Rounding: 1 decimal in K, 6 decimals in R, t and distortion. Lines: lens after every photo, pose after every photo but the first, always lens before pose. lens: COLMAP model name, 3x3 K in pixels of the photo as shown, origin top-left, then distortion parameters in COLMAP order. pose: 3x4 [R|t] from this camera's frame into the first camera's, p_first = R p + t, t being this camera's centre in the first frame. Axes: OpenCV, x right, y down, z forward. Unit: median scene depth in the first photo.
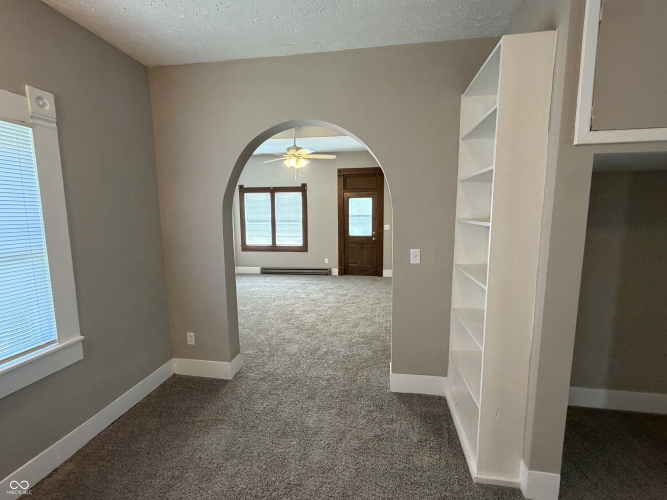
lens RADIAL K [[303.4, 0, 336.8], [0, 303.4, 251.7], [0, 0, 1]] dist [-0.002964, 0.000511]
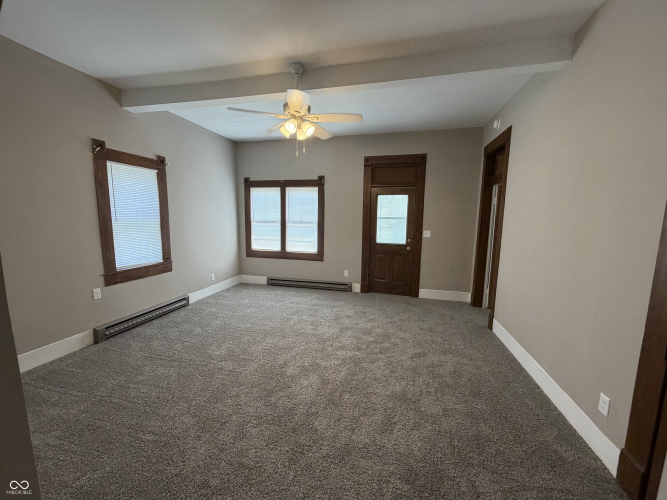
lens RADIAL K [[267.1, 0, 333.5], [0, 267.1, 248.7], [0, 0, 1]] dist [0.008958, -0.000458]
pose [[0.994058, 0.034903, -0.103102, 0.002931], [-0.035463, 0.999364, -0.003602, -0.035420], [0.102911, 0.007237, 0.994664, 0.337594]]
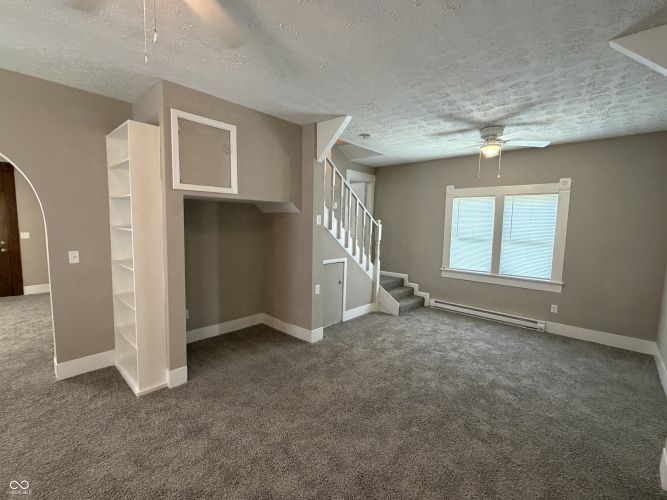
lens RADIAL K [[303.4, 0, 331.2], [0, 303.4, 251.1], [0, 0, 1]] dist [-0.002964, 0.000511]
pose [[0.562940, -0.059526, 0.824352, -0.057250], [0.080699, 0.996596, 0.016856, 0.019589], [-0.822549, 0.057035, 0.565827, -0.190042]]
